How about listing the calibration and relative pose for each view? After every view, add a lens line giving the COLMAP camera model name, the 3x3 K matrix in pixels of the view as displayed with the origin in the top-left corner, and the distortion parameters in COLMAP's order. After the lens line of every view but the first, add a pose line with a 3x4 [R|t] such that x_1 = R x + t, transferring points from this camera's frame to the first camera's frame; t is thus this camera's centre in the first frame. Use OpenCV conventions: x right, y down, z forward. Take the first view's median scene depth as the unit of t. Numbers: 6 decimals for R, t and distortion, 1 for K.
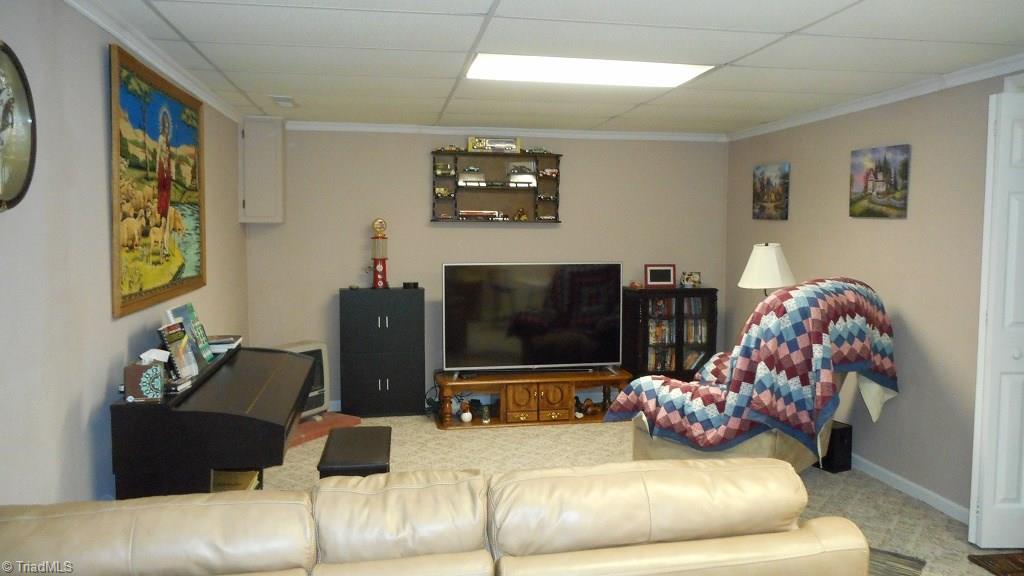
lens RADIAL K [[777.4, 0, 515.0], [0, 777.4, 284.3], [0, 0, 1]] dist [0.004047, 0.009112]
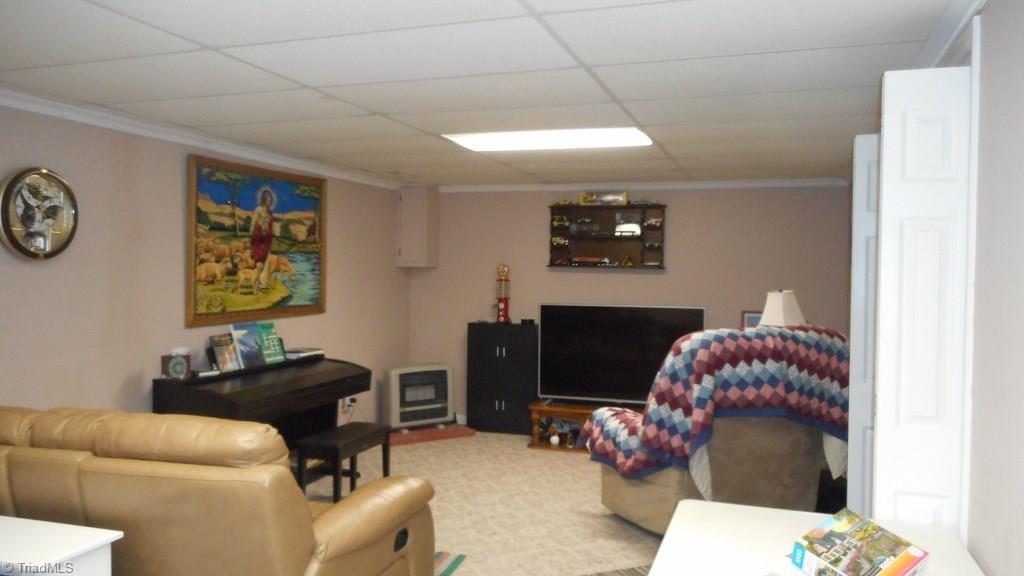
lens RADIAL K [[777.4, 0, 517.0], [0, 777.4, 290.6], [0, 0, 1]] dist [0.004047, 0.009112]
pose [[0.873079, 0.018543, -0.487227, 0.423244], [-0.044015, 0.998194, -0.040883, 0.002965], [0.485589, 0.057139, 0.872318, -0.020419]]
